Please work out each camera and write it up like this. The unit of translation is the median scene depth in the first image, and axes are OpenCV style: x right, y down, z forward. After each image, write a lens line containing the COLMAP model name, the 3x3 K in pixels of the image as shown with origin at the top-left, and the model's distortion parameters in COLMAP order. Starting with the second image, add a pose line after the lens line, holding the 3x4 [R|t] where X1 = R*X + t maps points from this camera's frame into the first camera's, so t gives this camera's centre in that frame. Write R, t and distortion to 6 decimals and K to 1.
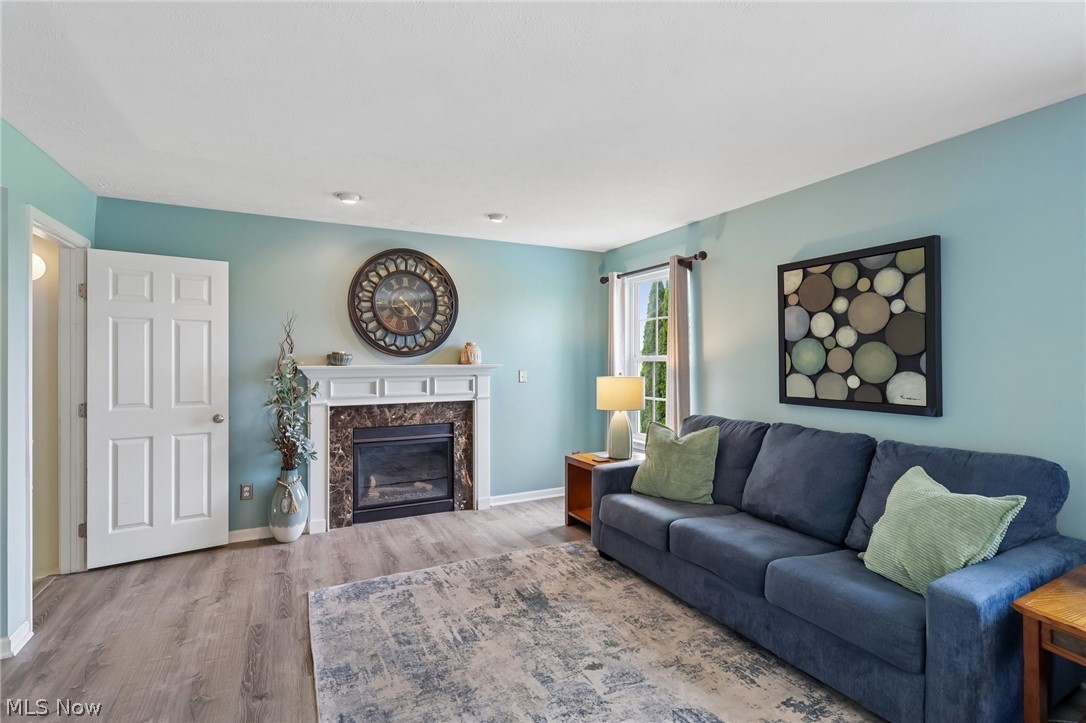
lens RADIAL K [[506.5, 0, 543.9], [0, 506.5, 361.1], [0, 0, 1]] dist [-0.002680, 0.002302]
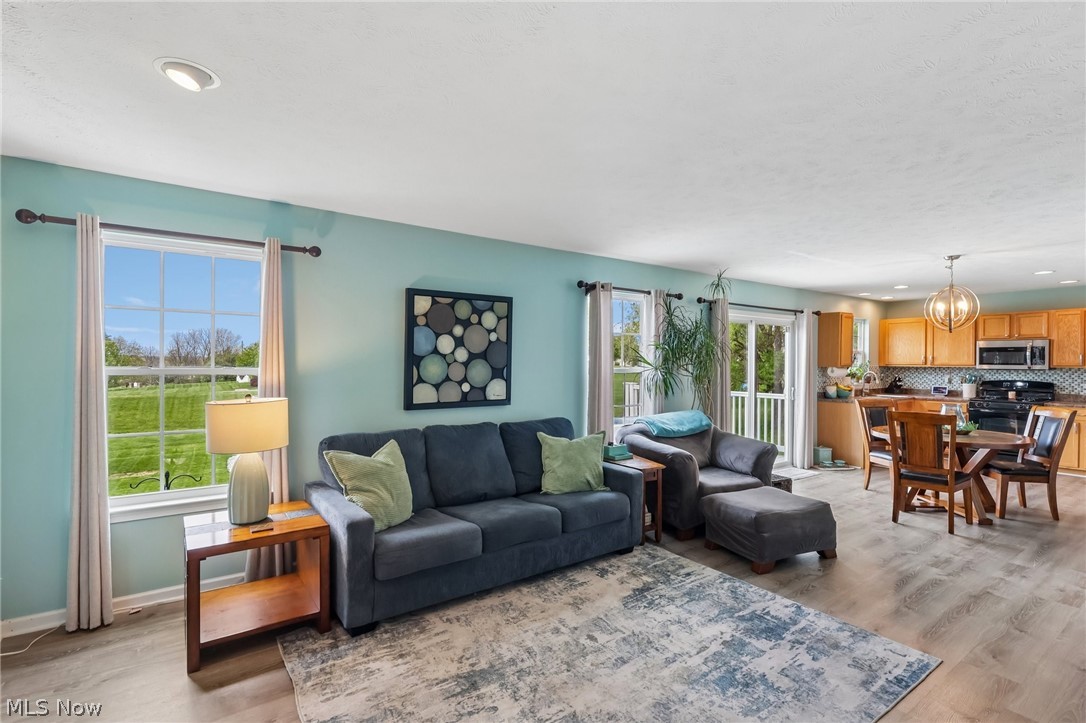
lens RADIAL K [[506.5, 0, 549.8], [0, 506.5, 370.5], [0, 0, 1]] dist [-0.002680, 0.002302]
pose [[-0.150623, -0.014205, 0.988489, -0.655732], [0.000459, 0.999896, 0.014439, -0.020602], [-0.988591, 0.002629, -0.150601, 0.806353]]
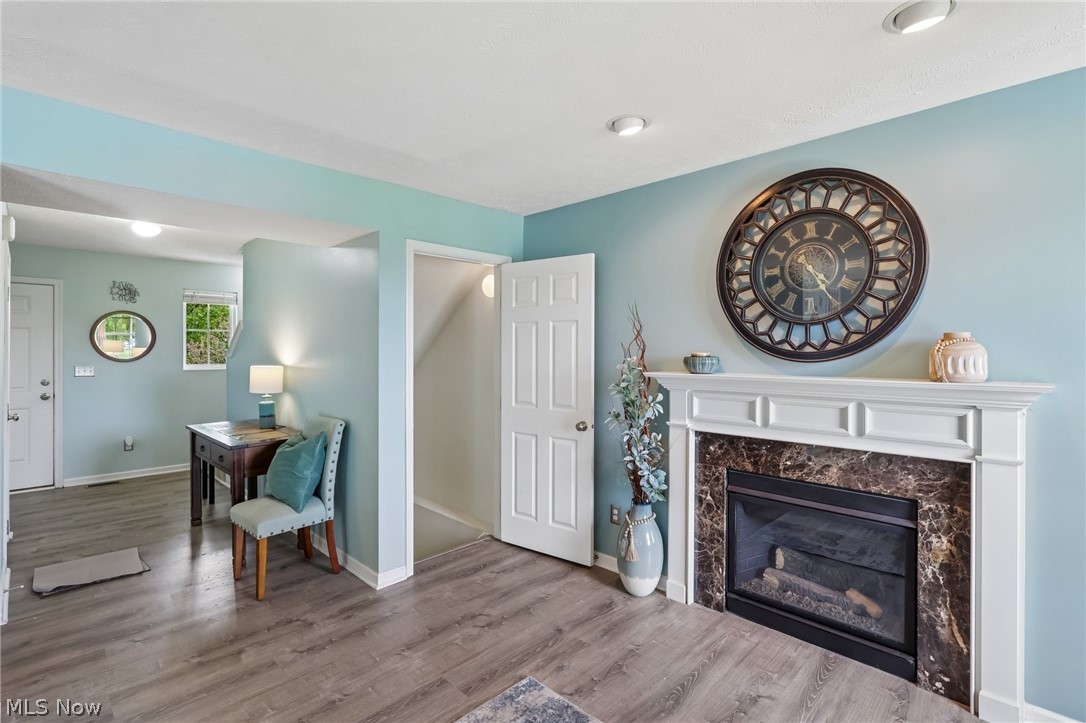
lens RADIAL K [[506.5, 0, 542.7], [0, 506.5, 356.9], [0, 0, 1]] dist [-0.002680, 0.002302]
pose [[0.318995, 0.010490, -0.947698, 0.205803], [-0.010387, 0.999917, 0.007572, -0.018695], [0.947700, 0.007429, 0.319078, 0.650885]]
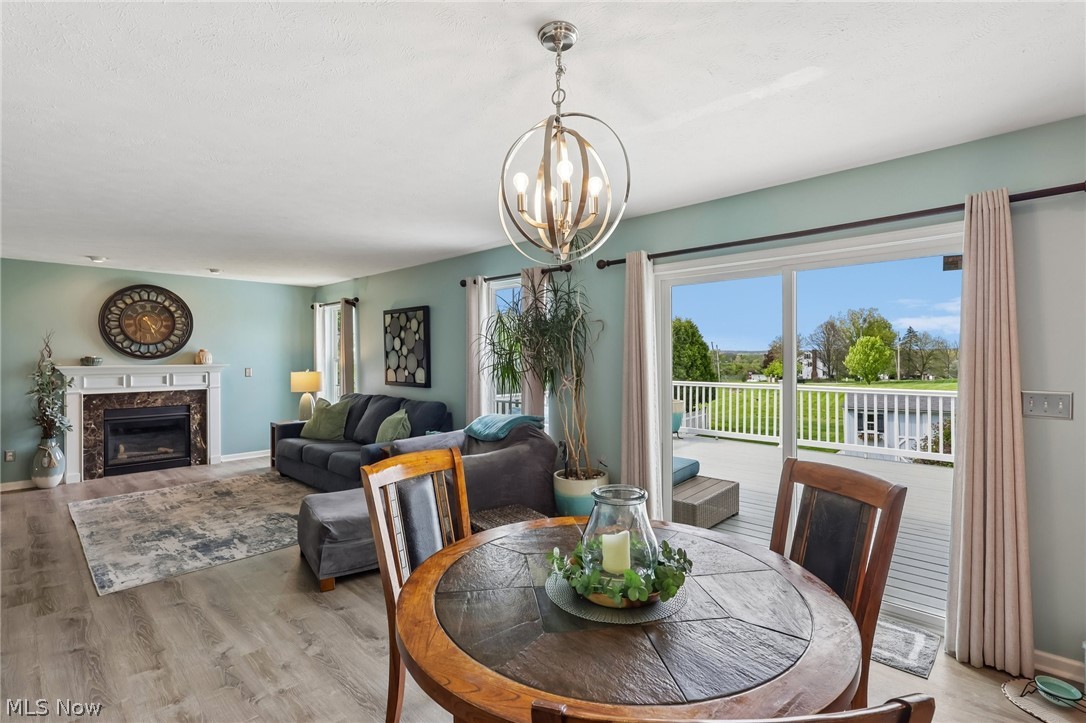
lens RADIAL K [[506.5, 0, 544.8], [0, 506.5, 360.8], [0, 0, 1]] dist [-0.002680, 0.002302]
pose [[0.941967, -0.003101, 0.335691, 0.371719], [0.001169, 0.999982, 0.005955, -0.014623], [-0.335703, -0.005217, 0.941953, -0.895293]]
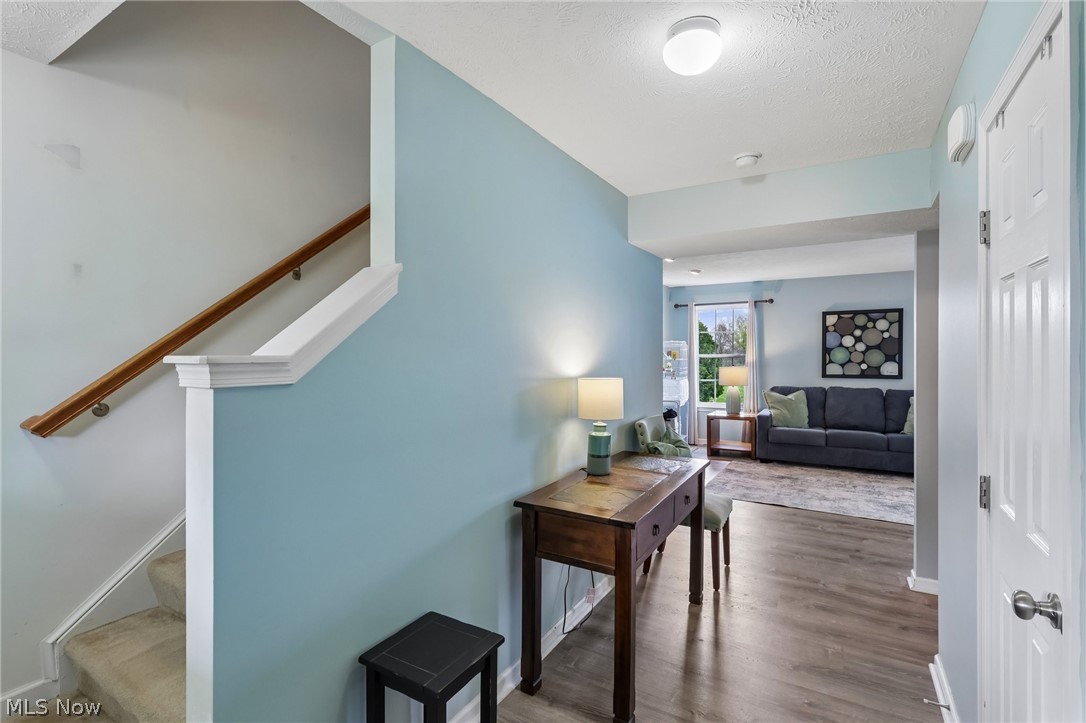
lens RADIAL K [[506.5, 0, 542.8], [0, 506.5, 358.8], [0, 0, 1]] dist [-0.002680, 0.002302]
pose [[0.847800, -0.006524, 0.530276, -1.518434], [0.004532, 0.999977, 0.005057, -0.010123], [-0.530297, -0.001884, 0.847810, -0.145526]]
